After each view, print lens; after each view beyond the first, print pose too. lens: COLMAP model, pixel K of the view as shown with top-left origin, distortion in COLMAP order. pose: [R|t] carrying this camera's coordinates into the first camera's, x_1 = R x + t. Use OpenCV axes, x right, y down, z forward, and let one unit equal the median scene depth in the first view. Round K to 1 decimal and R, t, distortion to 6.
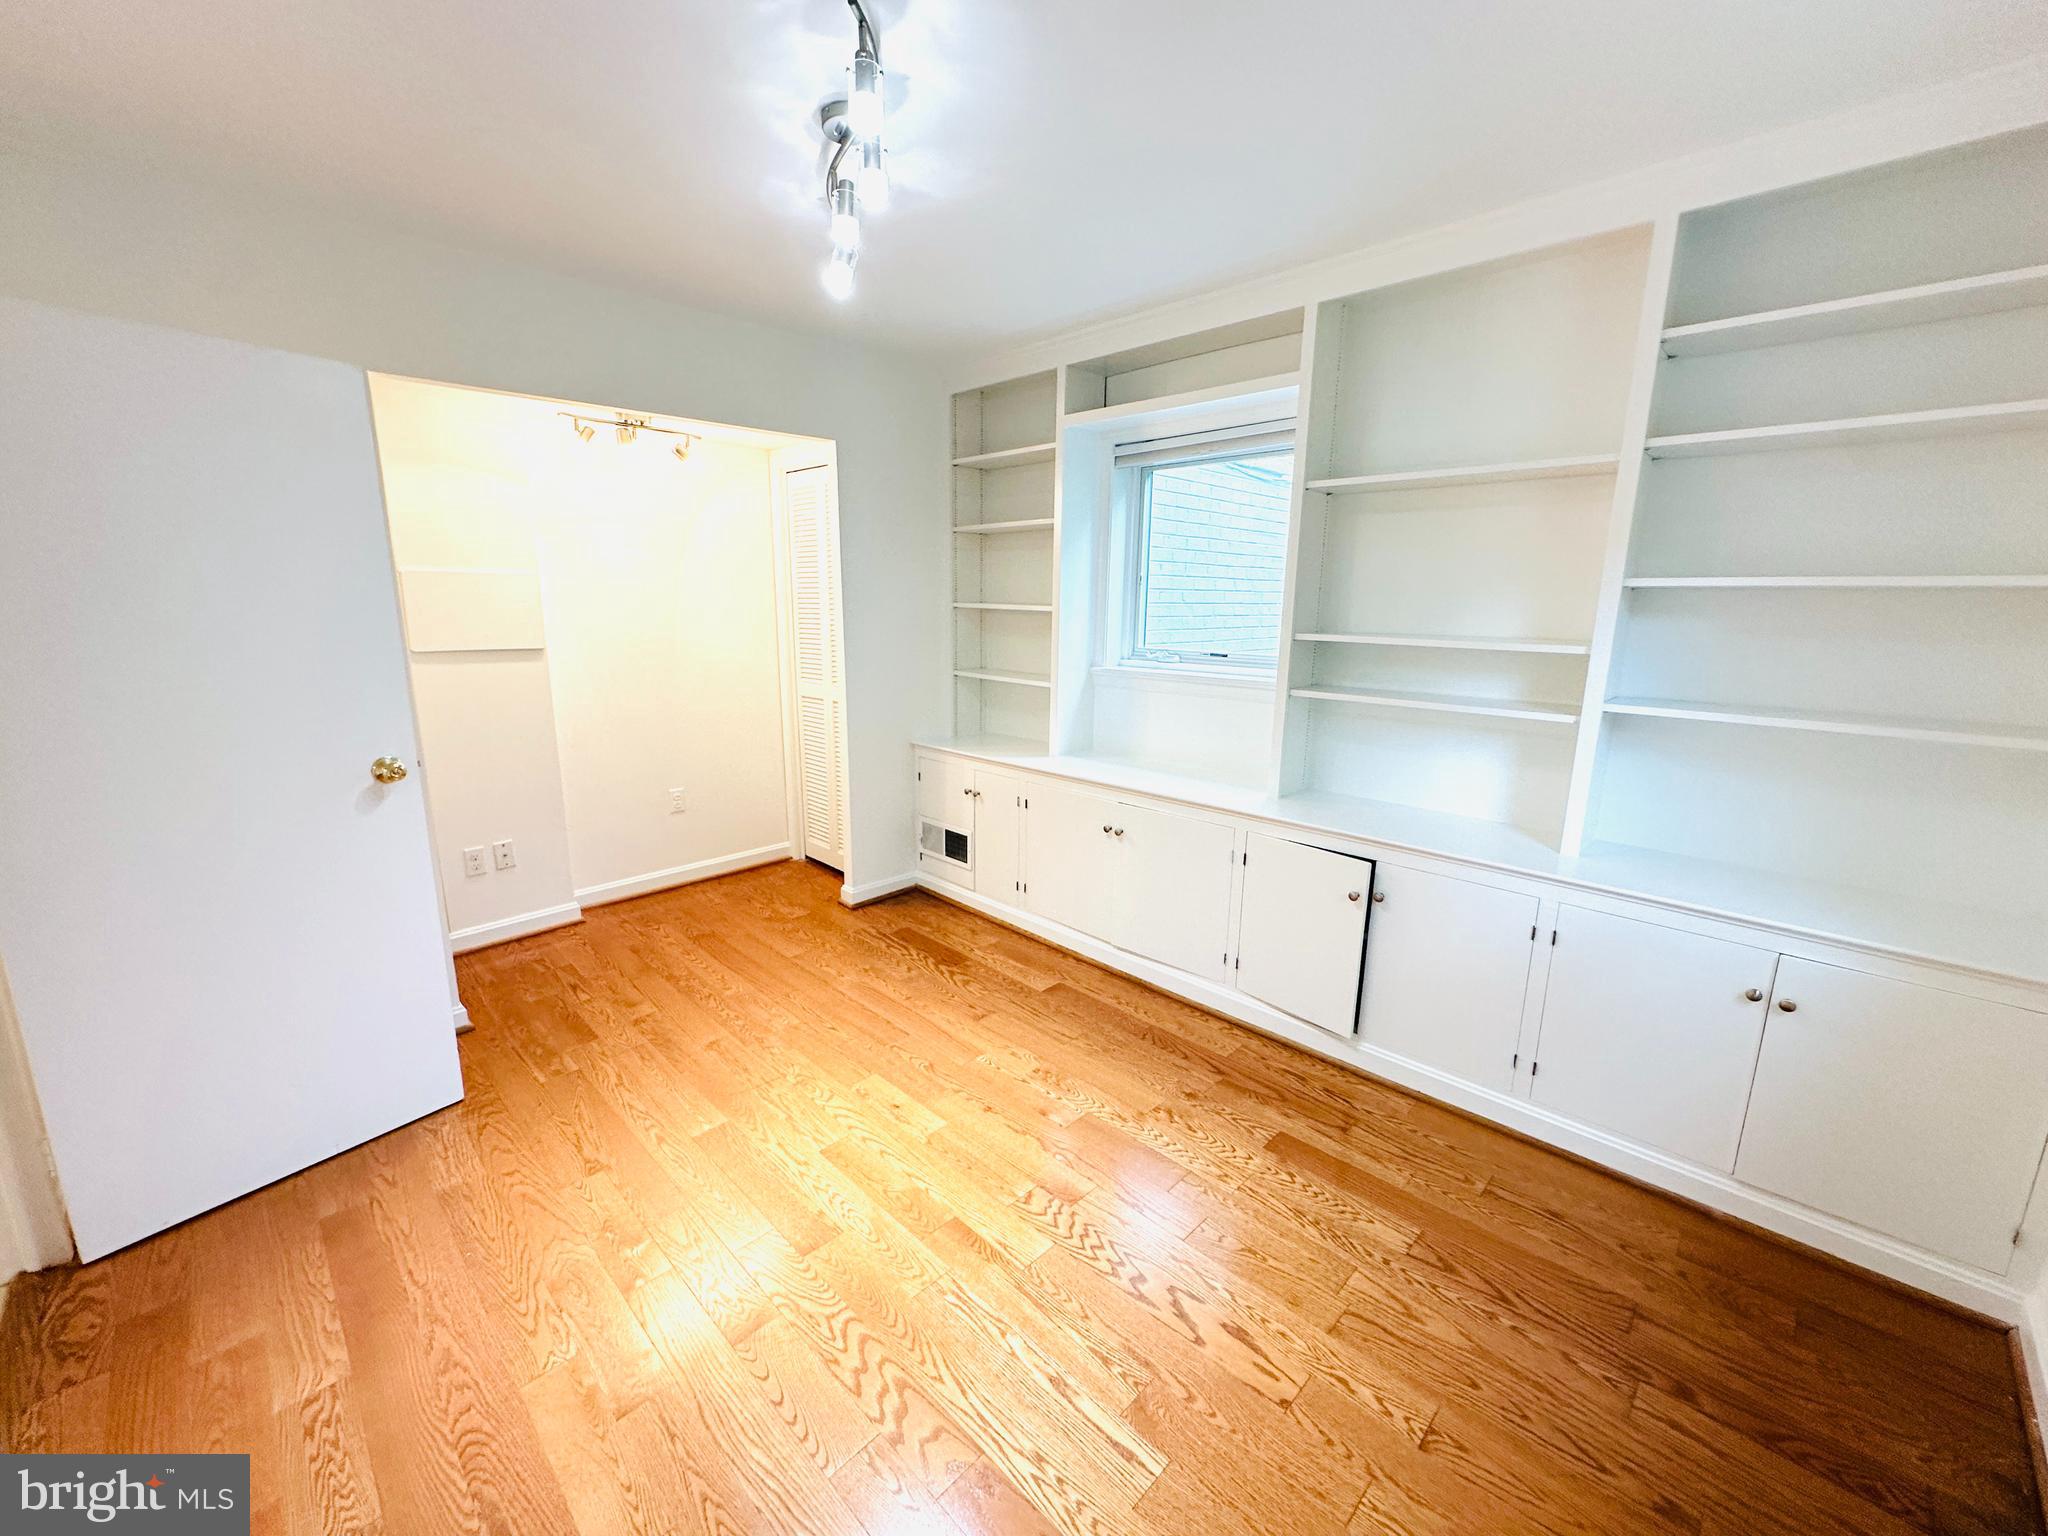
lens RADIAL K [[815.8, 0, 1021.3], [0, 815.8, 766.9], [0, 0, 1]] dist [-0.003257, 0.000645]
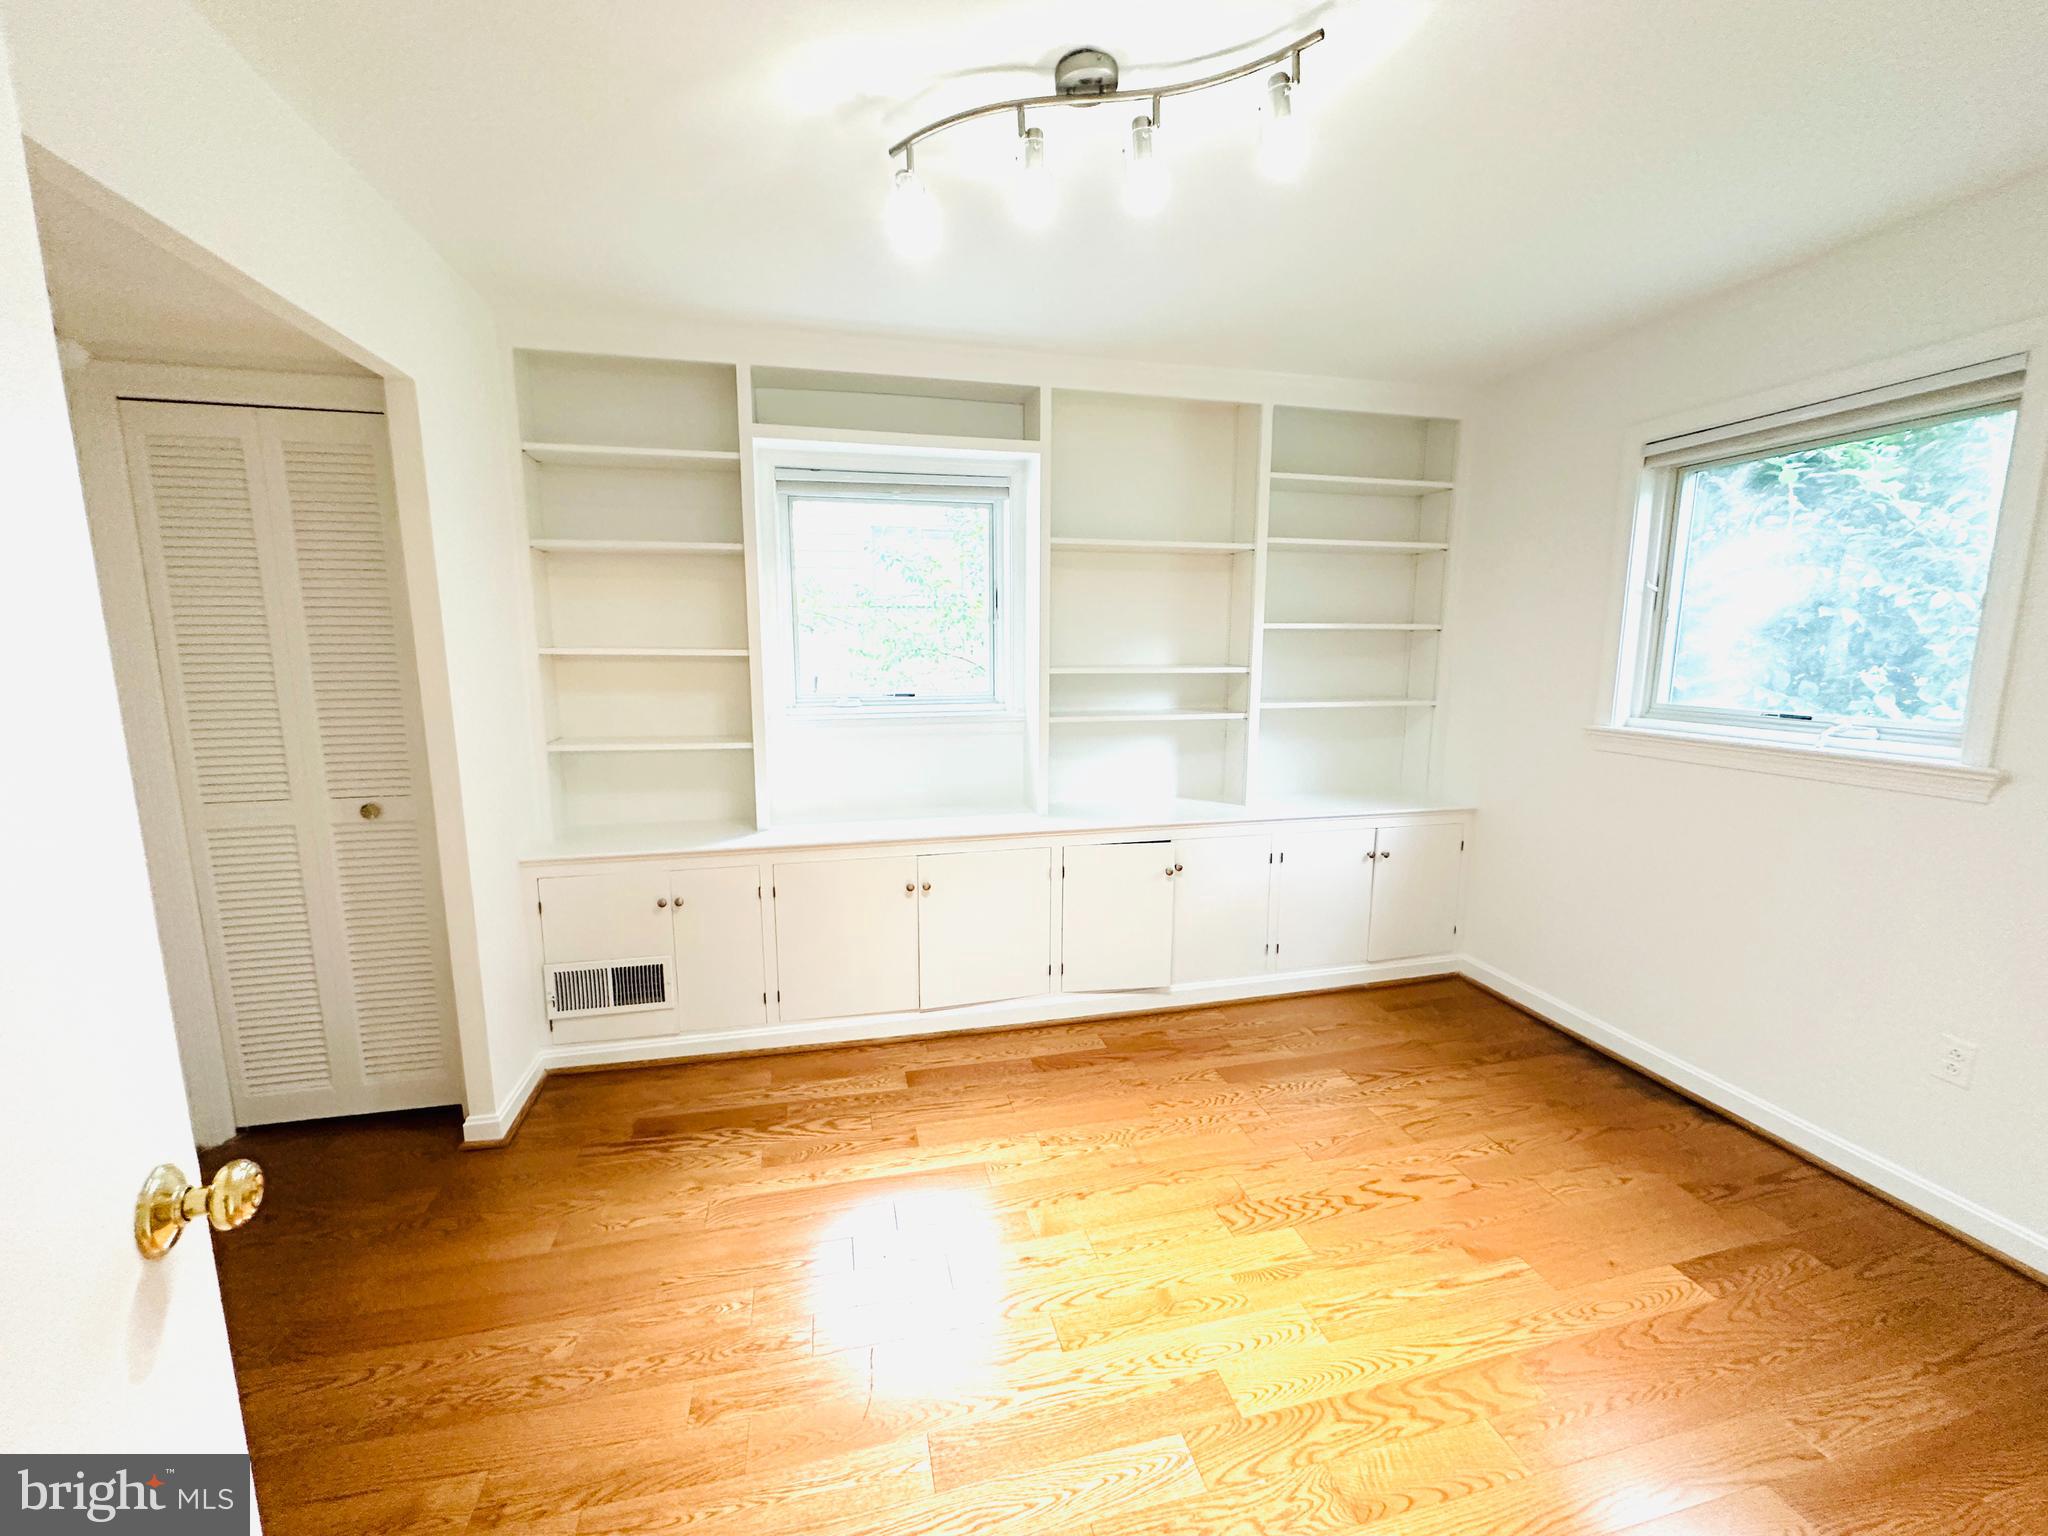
lens RADIAL K [[815.8, 0, 1021.3], [0, 815.8, 766.9], [0, 0, 1]] dist [-0.003257, 0.000645]
pose [[0.525623, -0.138805, 0.839317, -0.678694], [0.178495, 0.982632, 0.050724, -0.095538], [-0.831781, 0.123153, 0.541271, 0.443606]]
